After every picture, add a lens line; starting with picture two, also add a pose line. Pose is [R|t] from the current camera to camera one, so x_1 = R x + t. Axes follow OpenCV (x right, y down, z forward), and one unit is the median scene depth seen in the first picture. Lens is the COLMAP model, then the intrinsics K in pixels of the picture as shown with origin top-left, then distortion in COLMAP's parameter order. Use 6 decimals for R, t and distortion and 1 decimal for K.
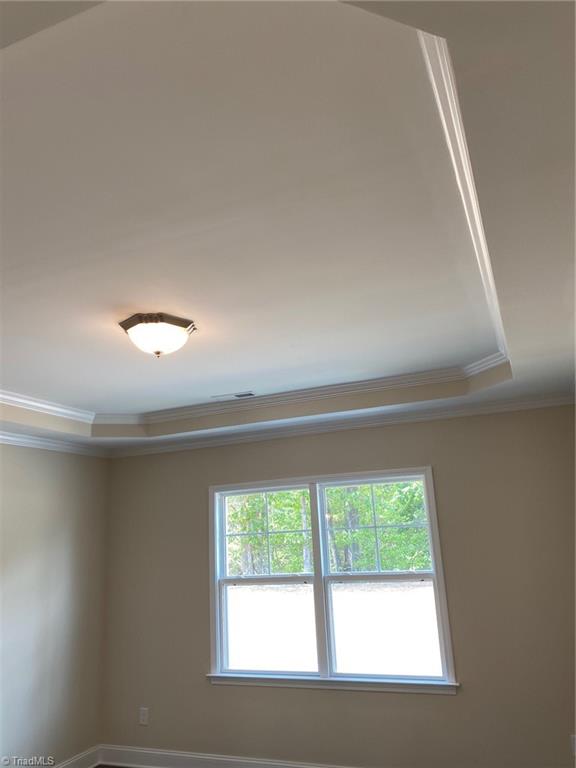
lens RADIAL K [[592.7, 0, 292.7], [0, 592.7, 377.7], [0, 0, 1]] dist [0.039767, -0.040350]
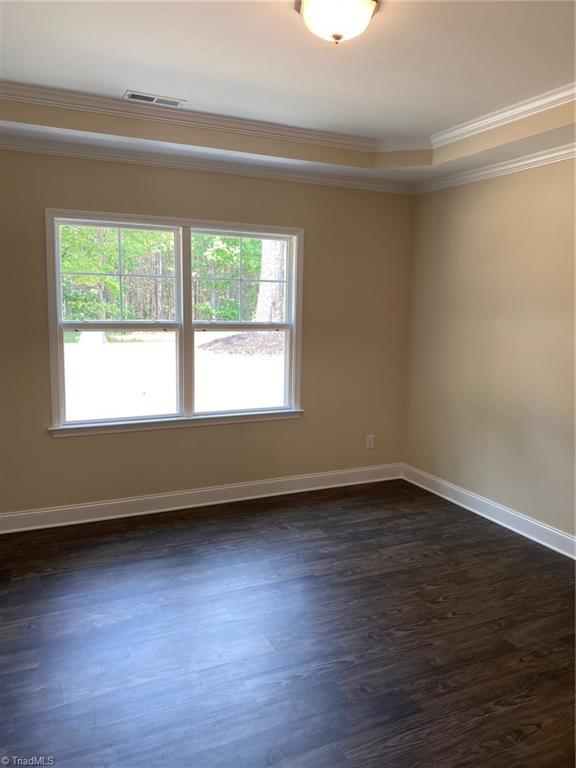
lens RADIAL K [[592.7, 0, 284.6], [0, 592.7, 387.4], [0, 0, 1]] dist [0.039767, -0.040350]
pose [[0.662206, -0.052360, 0.747490, -0.570564], [-0.248515, 0.925749, 0.285006, 0.113327], [-0.706912, -0.374495, 0.600024, 0.269916]]
